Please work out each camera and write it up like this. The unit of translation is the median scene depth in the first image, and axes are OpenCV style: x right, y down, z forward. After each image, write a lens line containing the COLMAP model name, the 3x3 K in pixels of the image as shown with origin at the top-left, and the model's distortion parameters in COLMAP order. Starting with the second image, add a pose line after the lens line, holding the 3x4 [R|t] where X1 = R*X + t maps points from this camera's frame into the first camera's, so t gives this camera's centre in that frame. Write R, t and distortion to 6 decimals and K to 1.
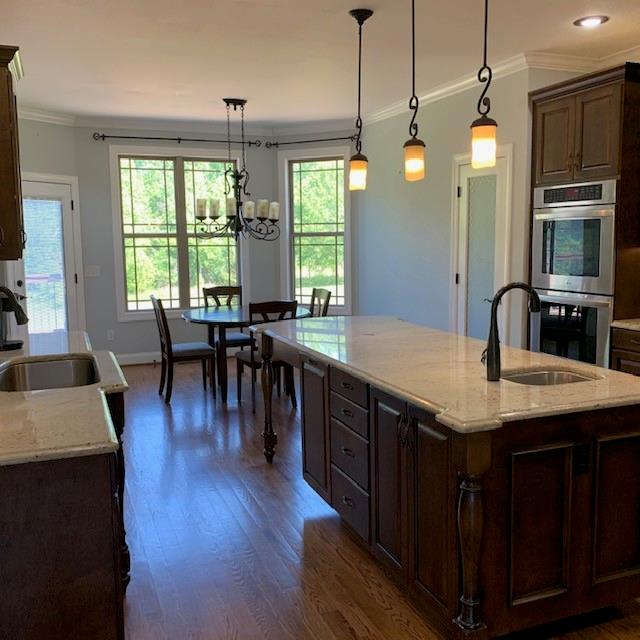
lens RADIAL K [[653.6, 0, 320.0], [0, 653.6, 320.0], [0, 0, 1]] dist [0.129114, -0.231776]
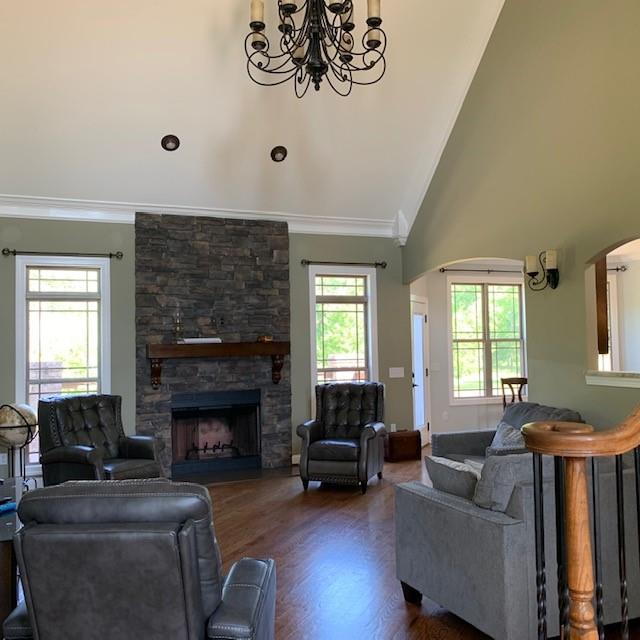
lens RADIAL K [[653.6, 0, 320.0], [0, 653.6, 320.0], [0, 0, 1]] dist [0.129114, -0.231776]
pose [[0.998526, -0.003814, 0.054148, -0.625441], [0.012238, 0.987663, -0.156115, 0.034257], [-0.052885, 0.156547, 0.986254, -0.297058]]
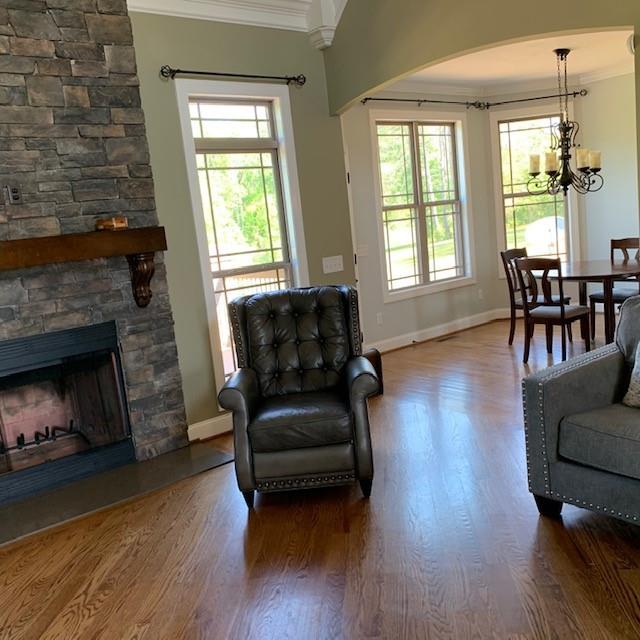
lens RADIAL K [[655.7, 0, 320.0], [0, 655.7, 320.0], [0, 0, 1]] dist [0.060913, -0.120458]
pose [[0.933815, -0.139240, 0.329549, -0.684888], [0.136996, 0.990113, 0.030143, -0.014716], [-0.330488, 0.016999, 0.943657, 0.169215]]
